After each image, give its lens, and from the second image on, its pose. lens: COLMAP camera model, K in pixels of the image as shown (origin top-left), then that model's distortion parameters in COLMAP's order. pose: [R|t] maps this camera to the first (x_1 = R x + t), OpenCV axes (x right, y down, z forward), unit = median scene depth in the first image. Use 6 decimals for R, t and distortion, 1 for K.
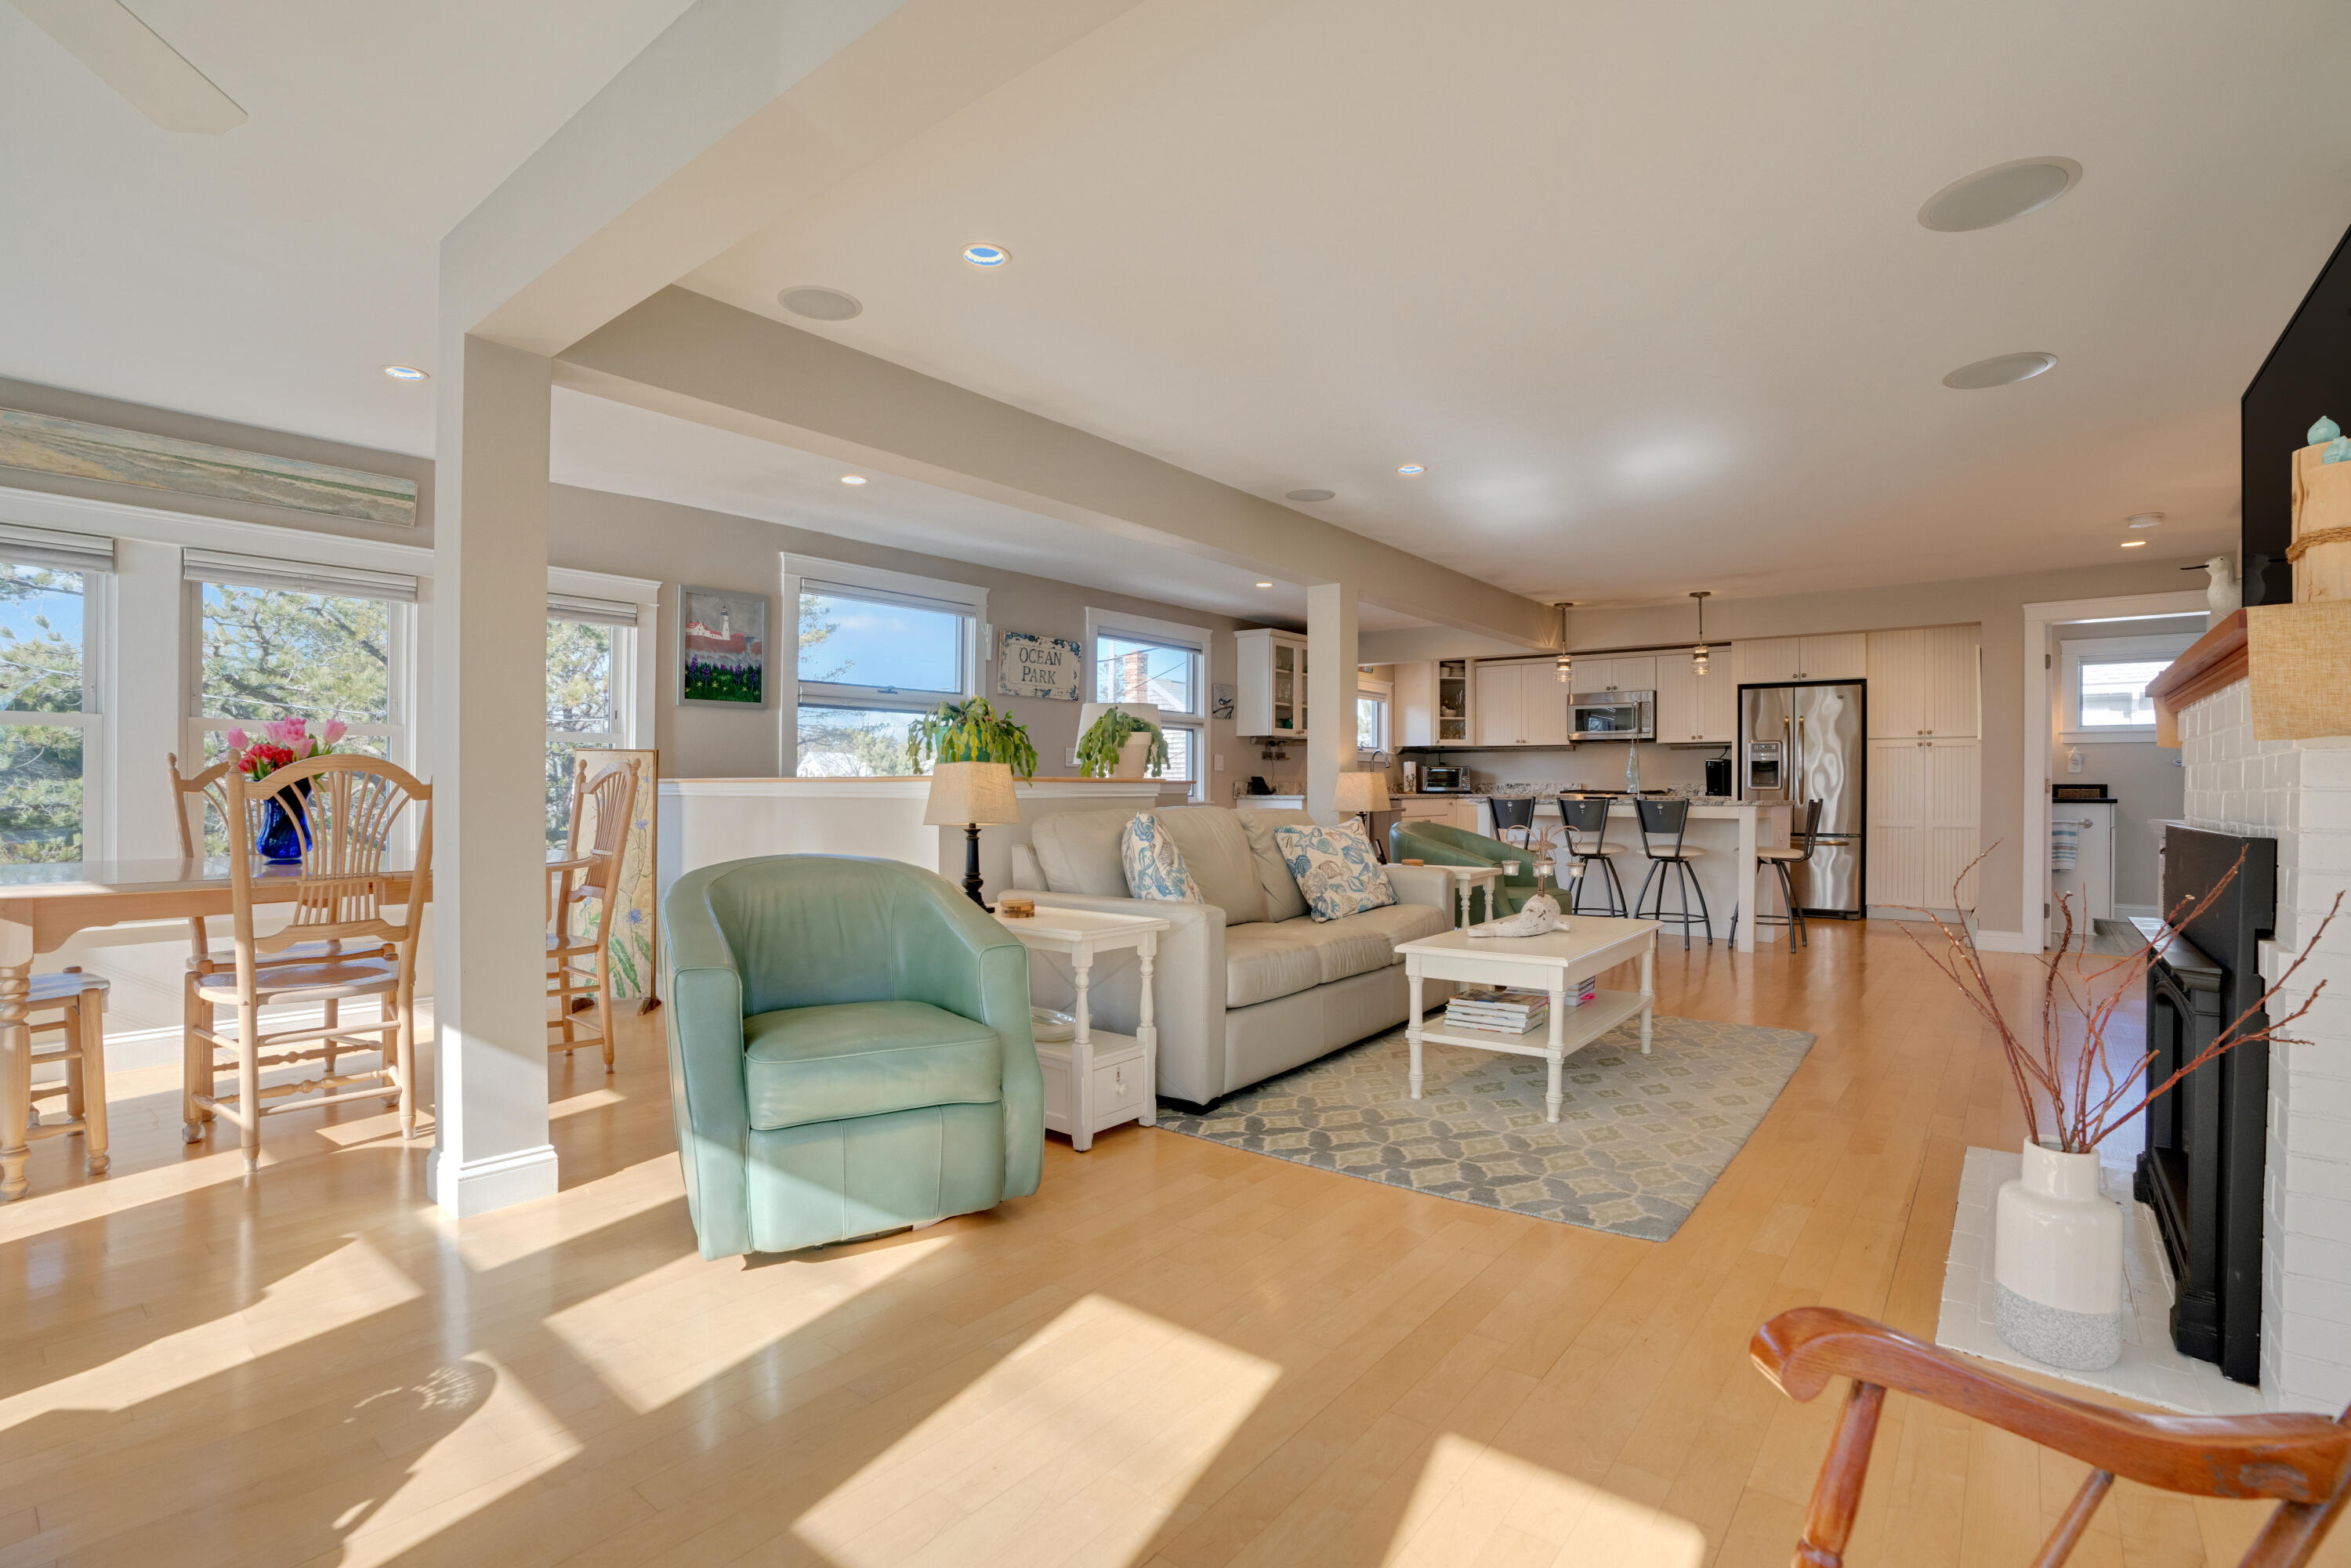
lens RADIAL K [[1089.9, 0, 1180.3], [0, 1089.9, 786.9], [0, 0, 1]] dist [-0.049671, 0.003622]
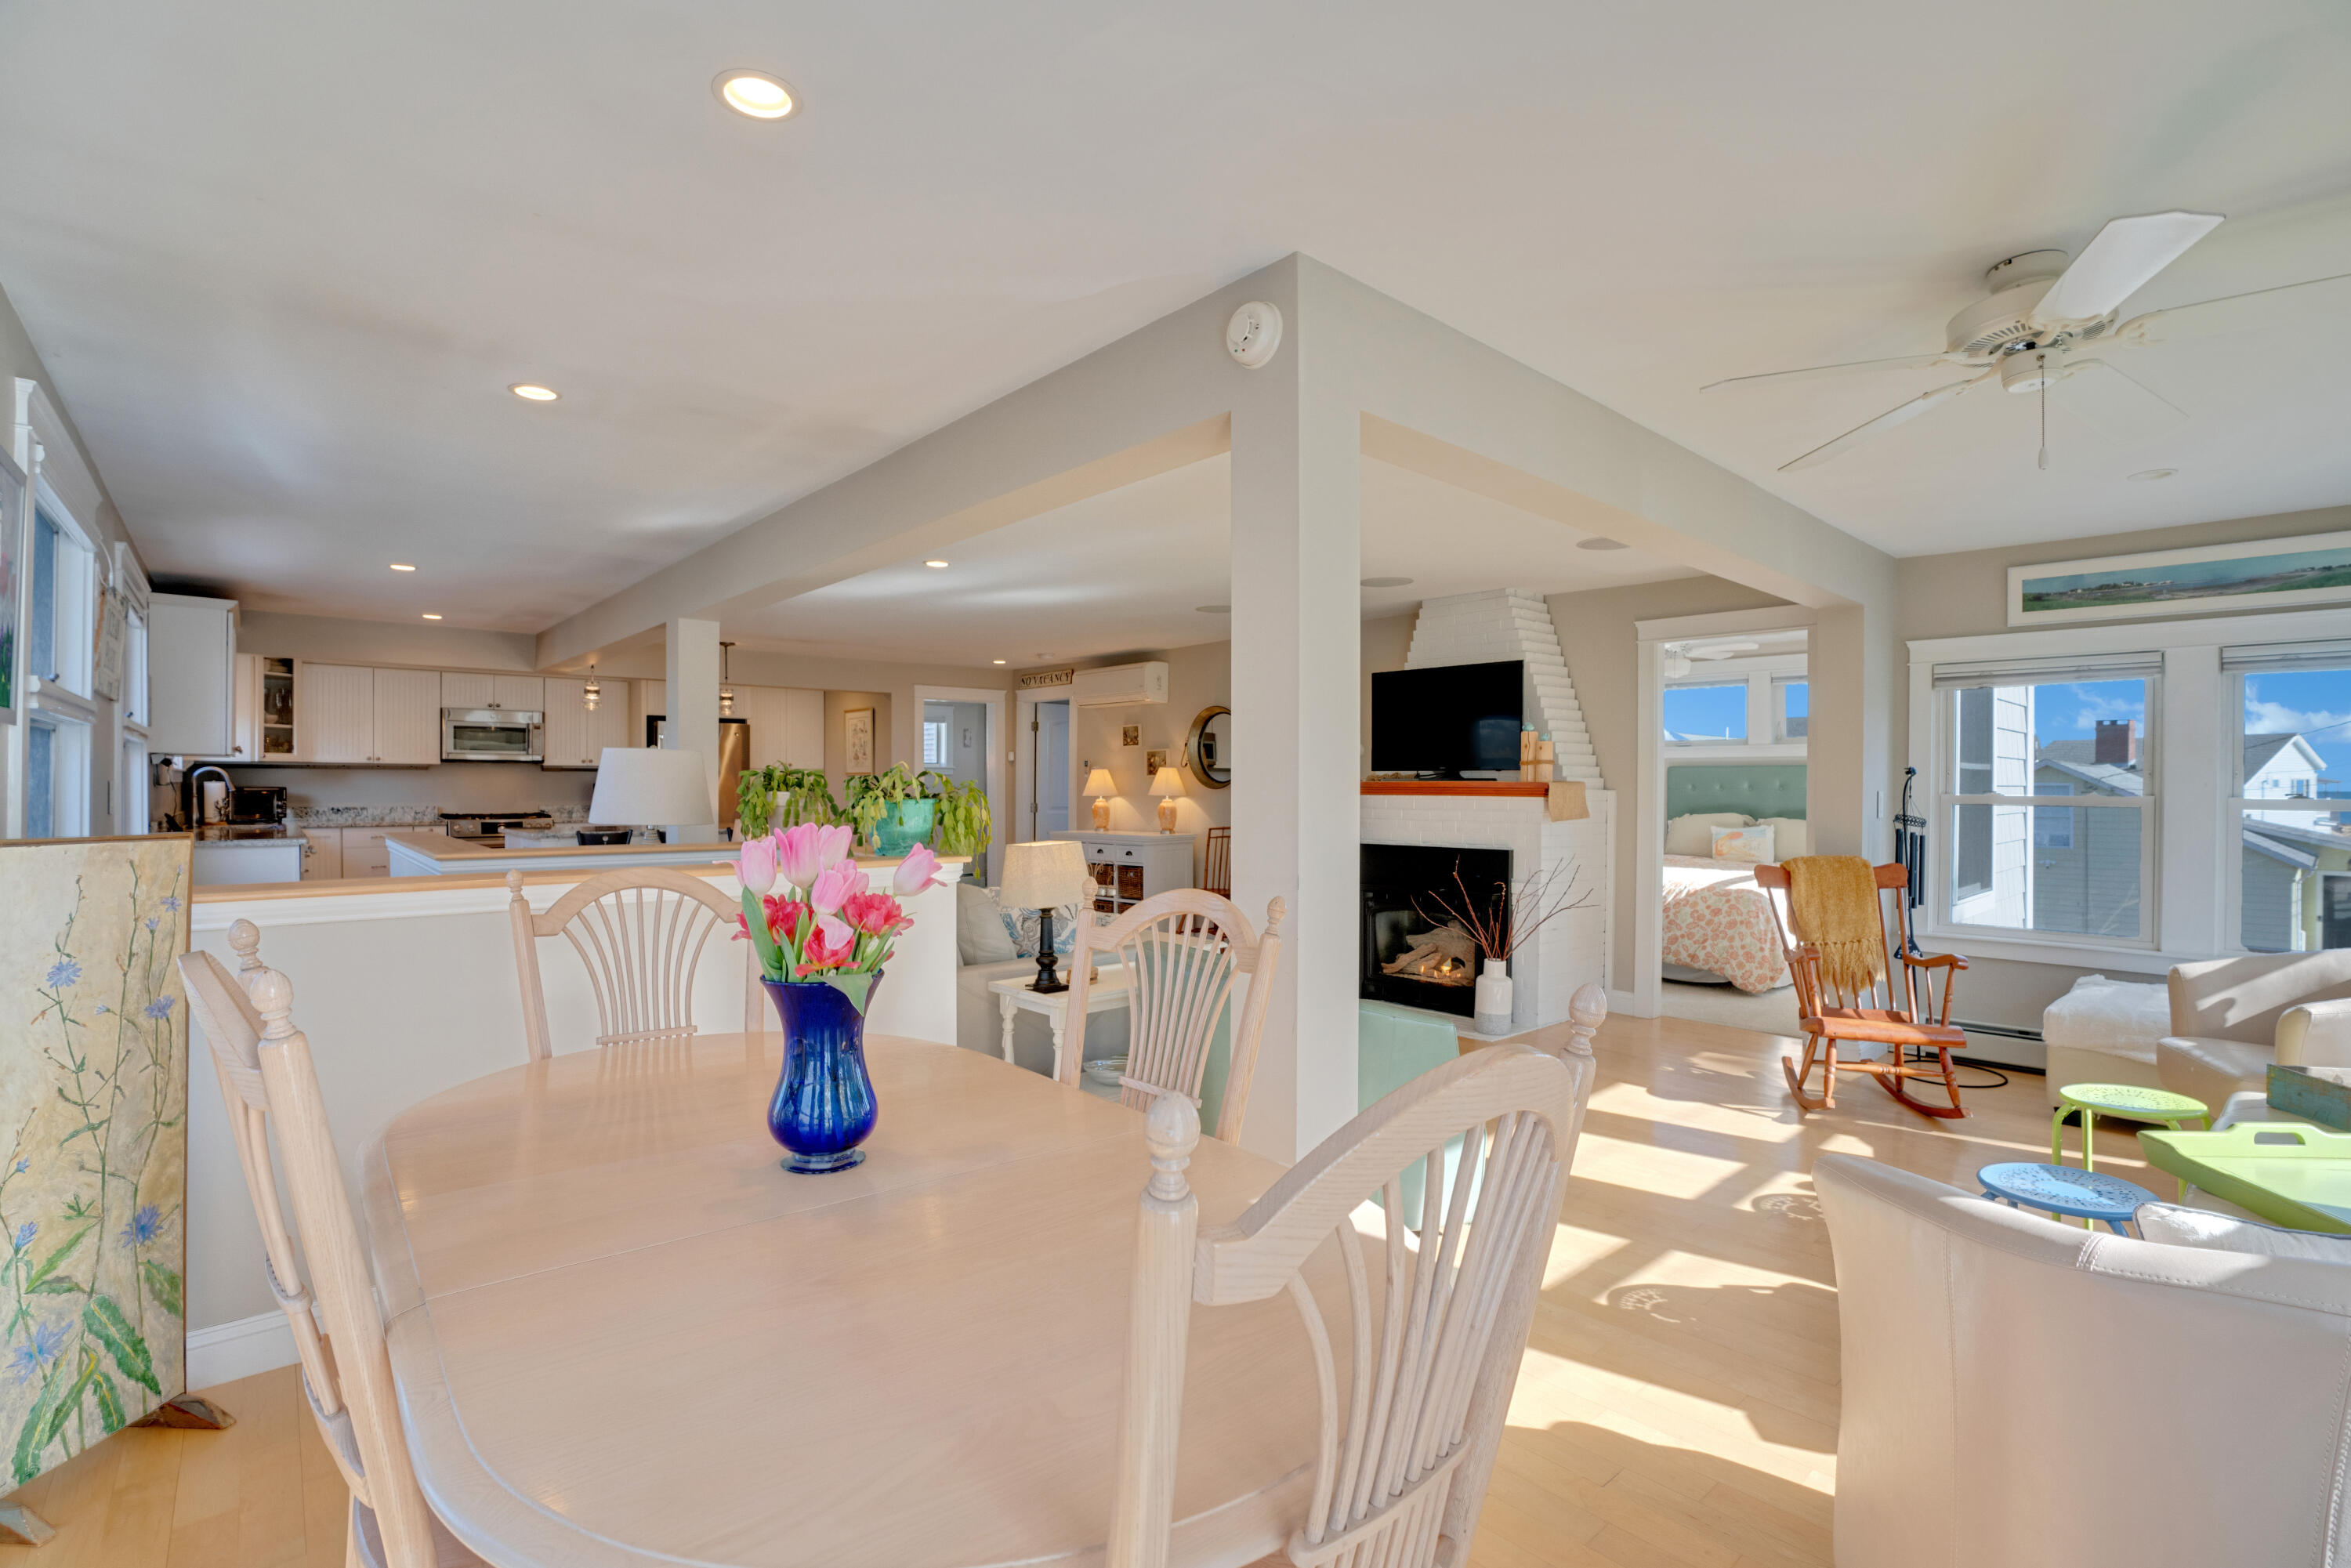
lens RADIAL K [[1089.9, 0, 1191.7], [0, 1089.9, 780.9], [0, 0, 1]] dist [-0.049671, 0.003622]
pose [[0.163976, -0.000752, 0.986464, -0.756901], [-0.001569, 0.999998, 0.001023, -0.051343], [-0.986463, -0.001715, 0.163974, 0.457970]]
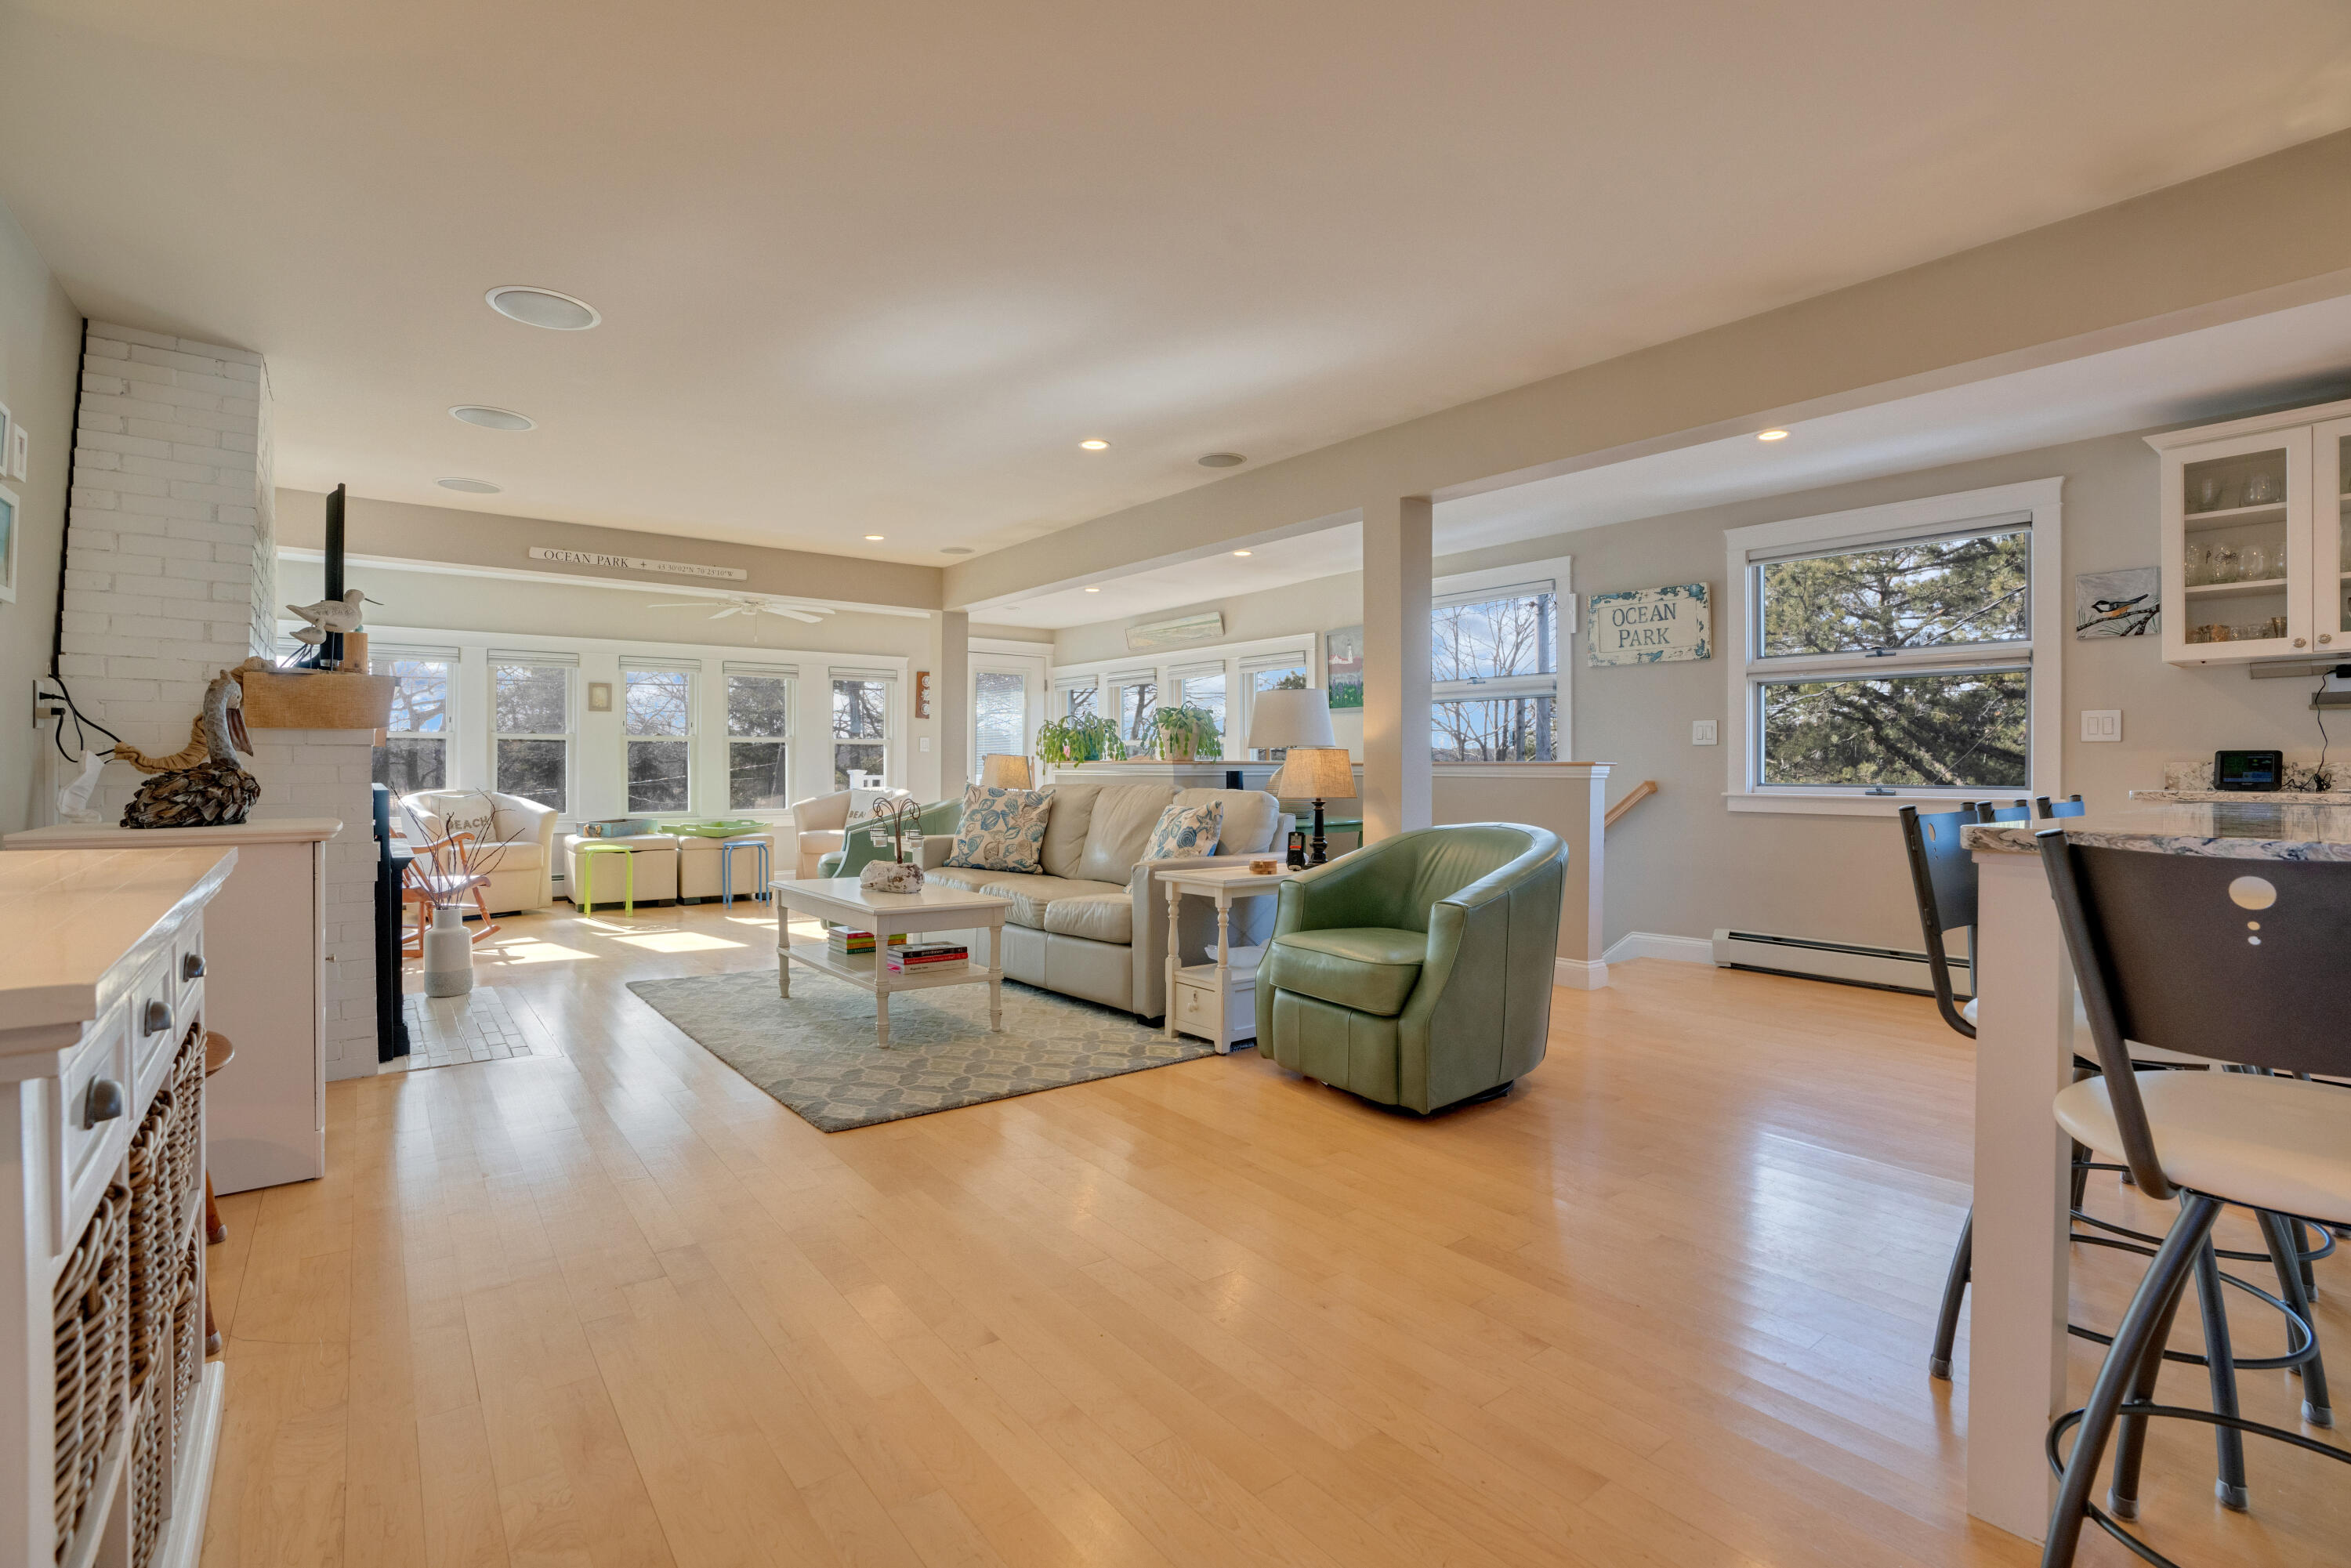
lens RADIAL K [[1089.9, 0, 1175.8], [0, 1089.9, 765.8], [0, 0, 1]] dist [-0.049671, 0.003622]
pose [[-0.234819, -0.005411, -0.972024, 1.001780], [-0.006119, 0.999973, -0.004088, 0.002437], [0.972020, 0.004987, -0.234846, 1.123454]]
